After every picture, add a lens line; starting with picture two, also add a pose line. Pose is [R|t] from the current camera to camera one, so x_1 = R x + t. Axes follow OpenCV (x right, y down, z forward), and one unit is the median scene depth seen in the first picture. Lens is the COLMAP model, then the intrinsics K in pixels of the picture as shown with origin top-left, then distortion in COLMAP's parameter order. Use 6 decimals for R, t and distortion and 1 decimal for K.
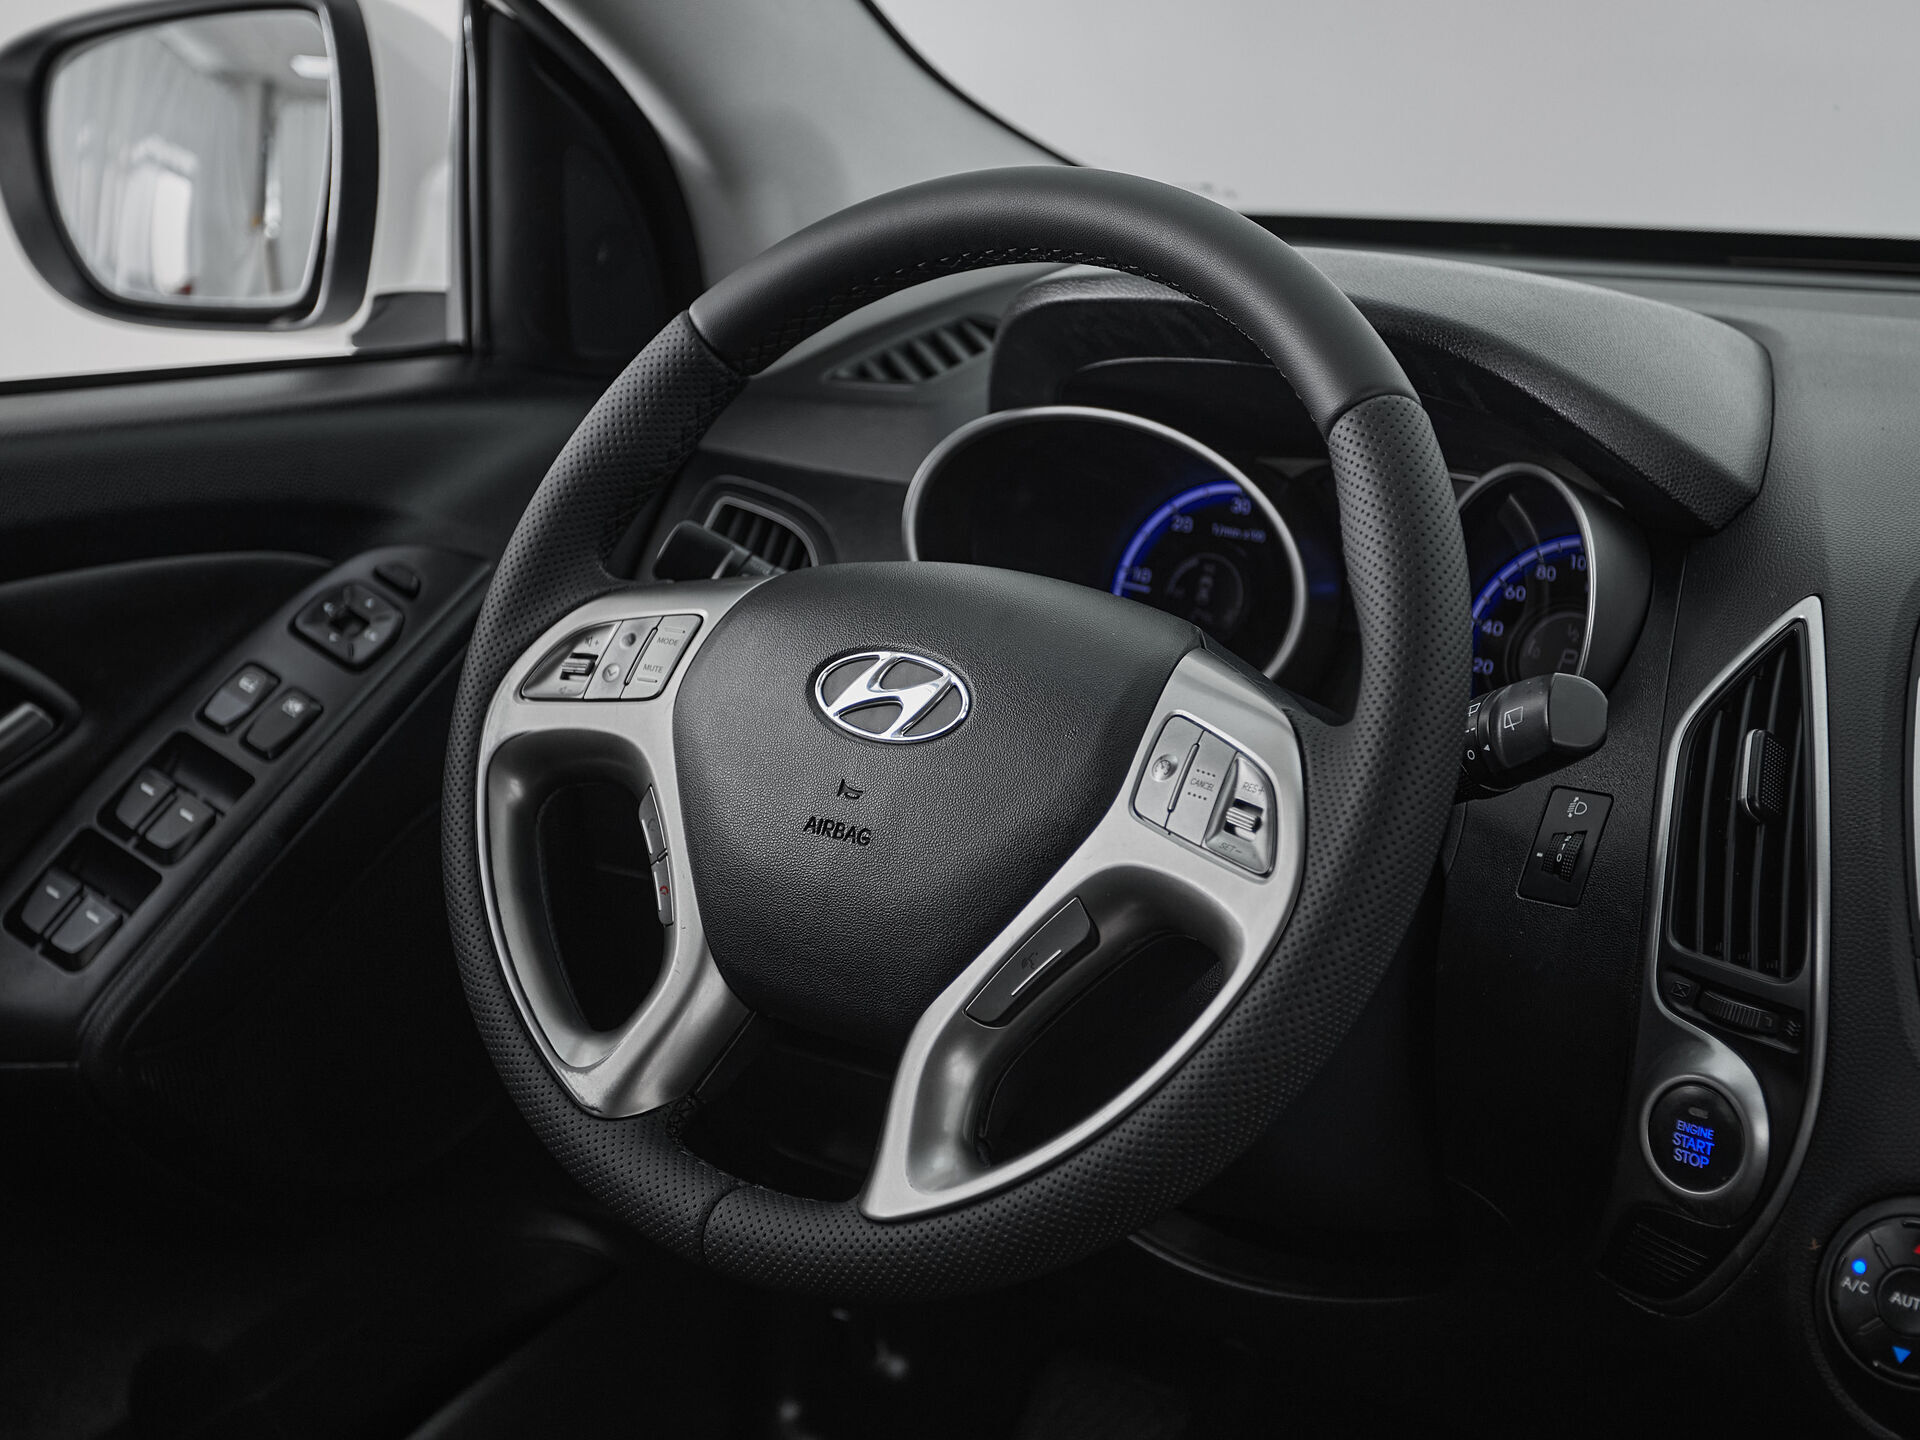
lens RADIAL K [[2806.7, 0, 900.1], [0, 2806.7, 724.1], [0, 0, 1]] dist [0.022505, 0.091688]
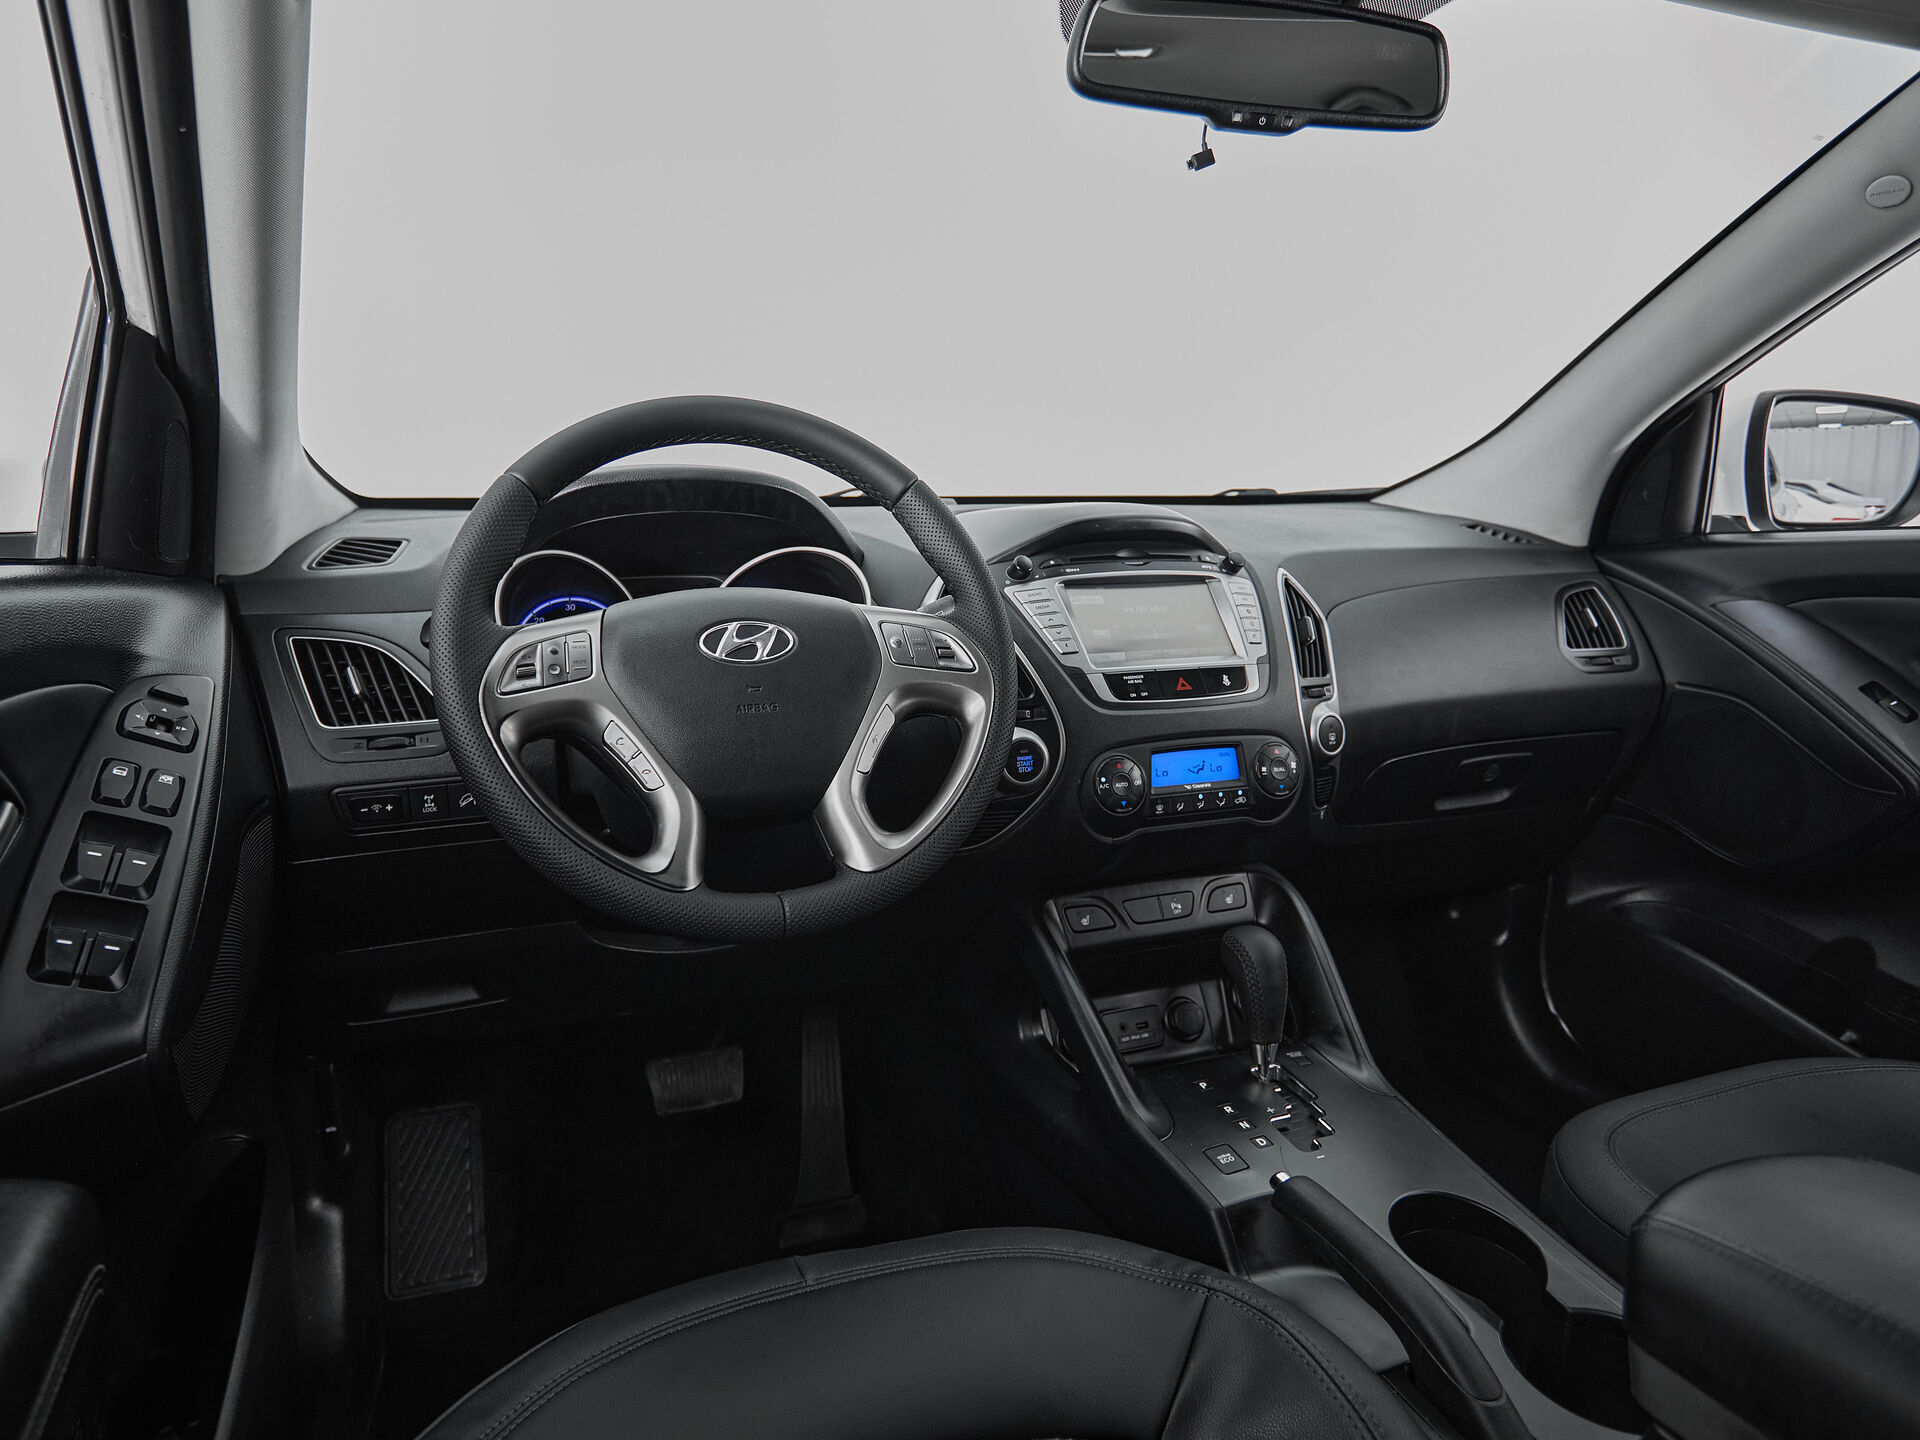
lens RADIAL K [[1149.2, 0, 926.5], [0, 1149.2, 713.3], [0, 0, 1]] dist [-0.002382, -0.001081]
pose [[0.519087, -0.157292, 0.840124, -0.606328], [0.235725, 0.971146, 0.036176, 0.038383], [-0.821573, 0.179259, 0.541187, 0.438605]]
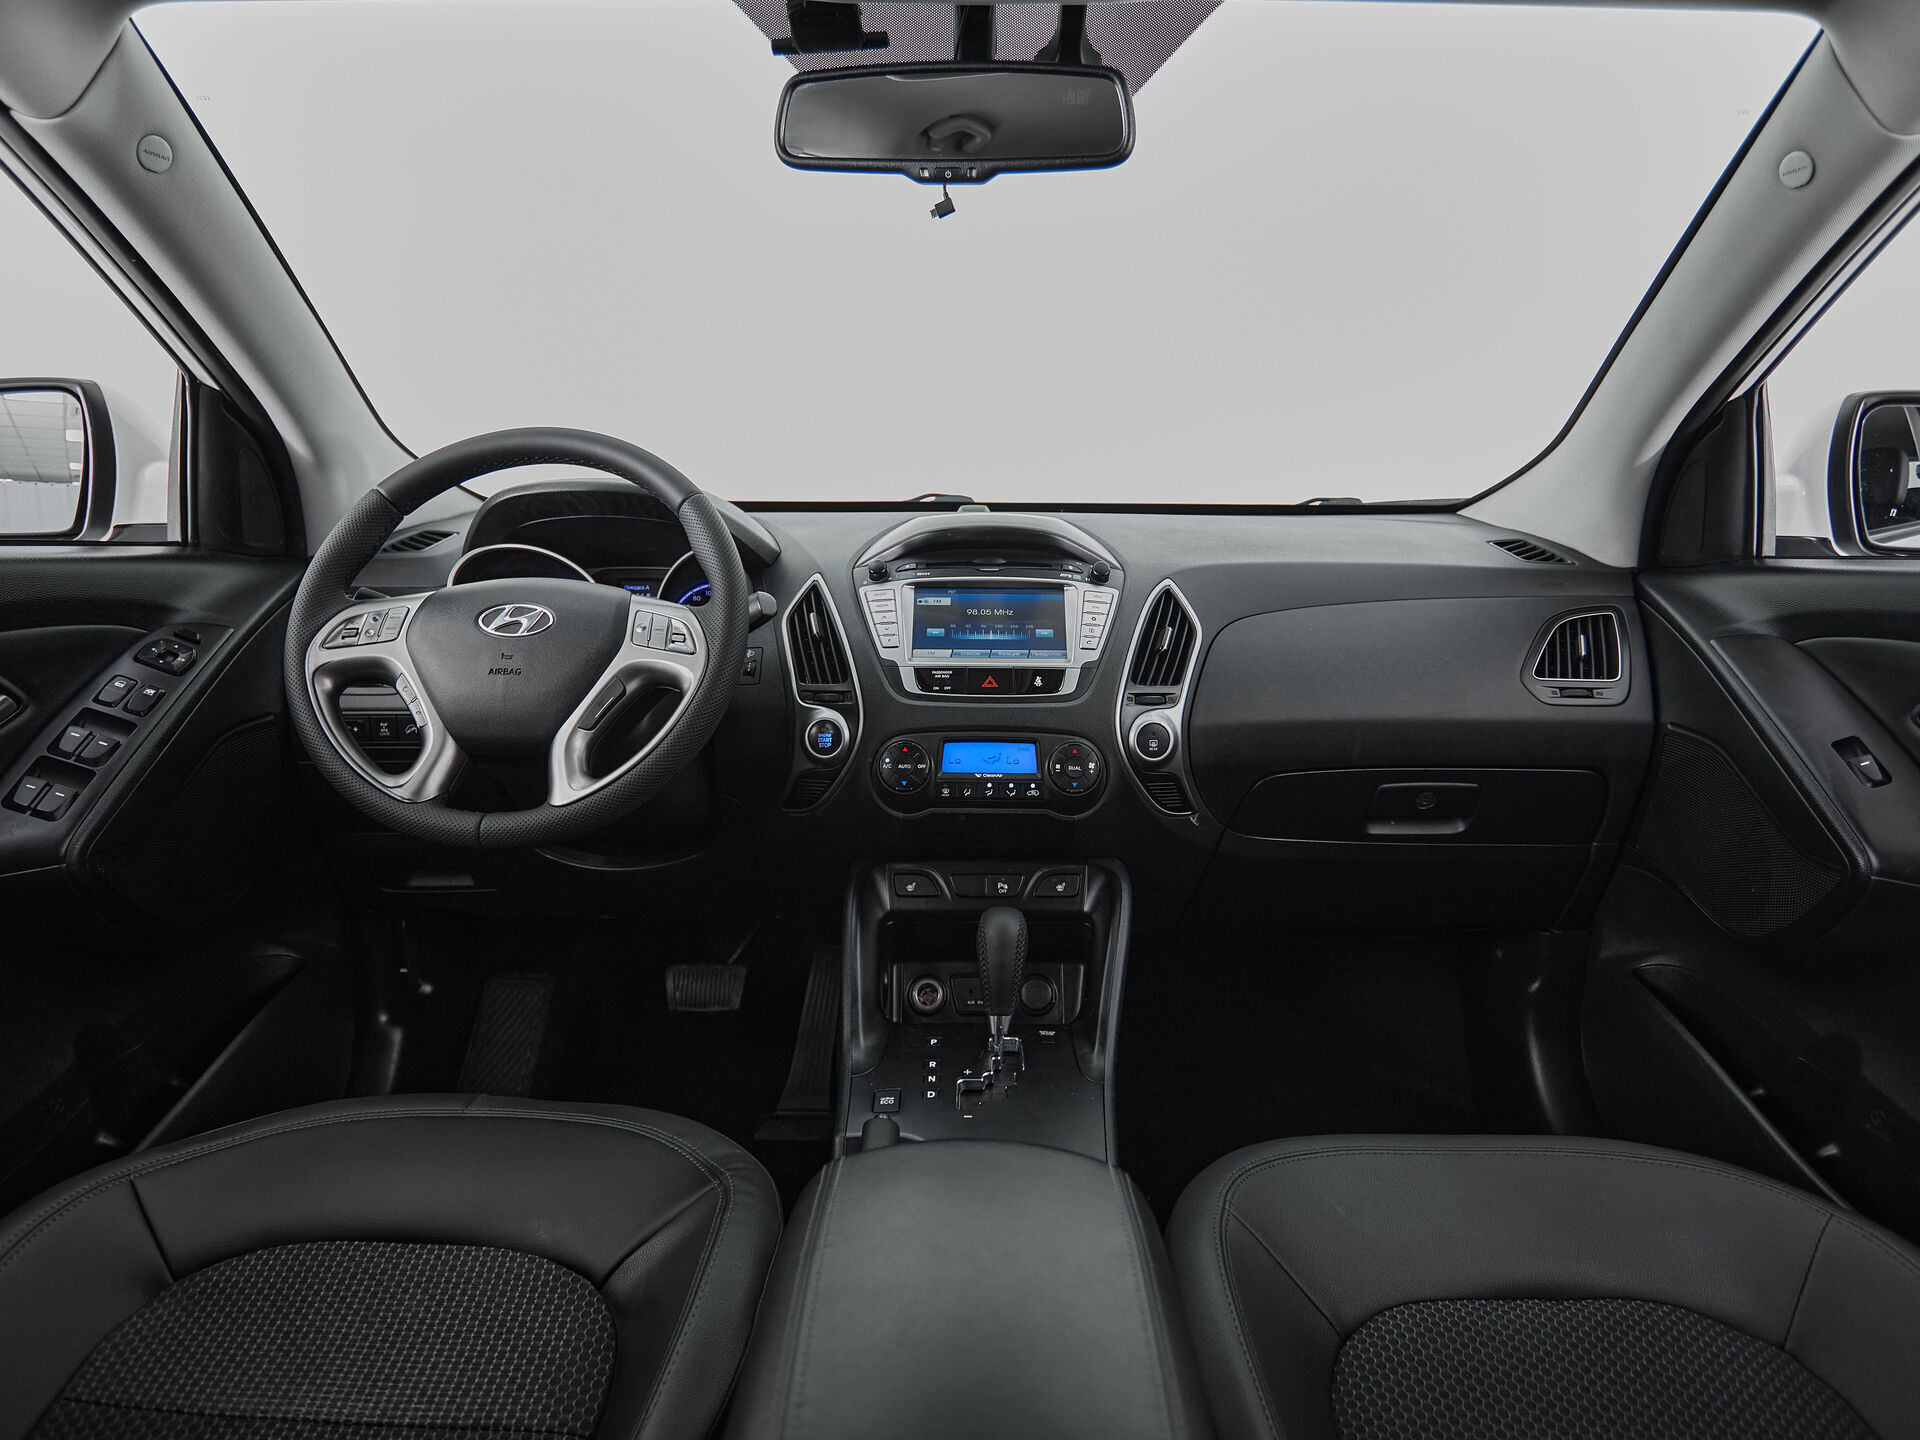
lens RADIAL K [[1113.0, 0, 992.7], [0, 1113.0, 710.5], [0, 0, 1]] dist [-0.000423, -0.001827]
pose [[0.782664, -0.112740, 0.612149, -0.283005], [0.161749, 0.986512, -0.025116, 0.161086], [-0.601061, 0.118672, 0.790343, -0.061331]]
